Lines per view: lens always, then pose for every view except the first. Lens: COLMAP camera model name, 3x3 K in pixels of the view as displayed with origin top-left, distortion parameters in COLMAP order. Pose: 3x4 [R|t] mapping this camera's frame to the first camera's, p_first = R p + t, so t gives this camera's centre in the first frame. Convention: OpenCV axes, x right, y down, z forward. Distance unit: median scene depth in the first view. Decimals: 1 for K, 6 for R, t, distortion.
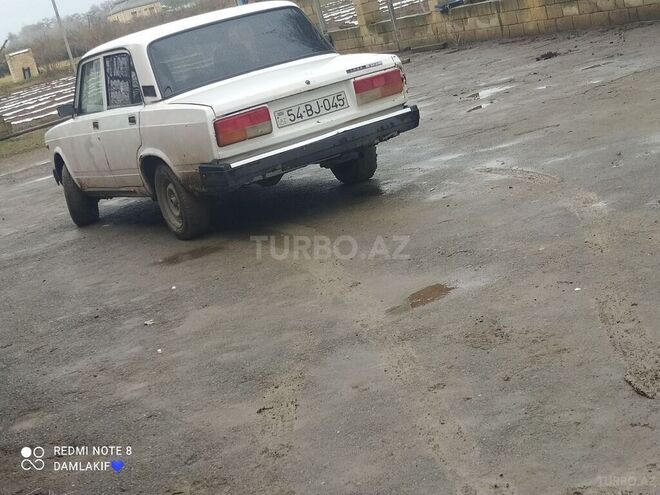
lens RADIAL K [[812.8, 0, 330.0], [0, 812.8, 247.5], [0, 0, 1]] dist [0.129200, -0.223003]
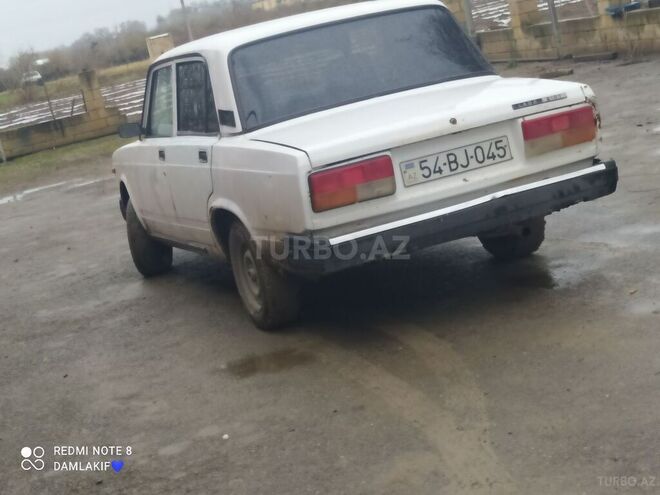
lens RADIAL K [[851.6, 0, 406.3], [0, 851.6, 247.8], [0, 0, 1]] dist [0.076546, -0.023892]
pose [[0.996061, 0.060043, -0.065250, -0.013156], [-0.060420, 0.998166, -0.003811, -0.090093], [0.064901, 0.007738, 0.997862, 0.291756]]
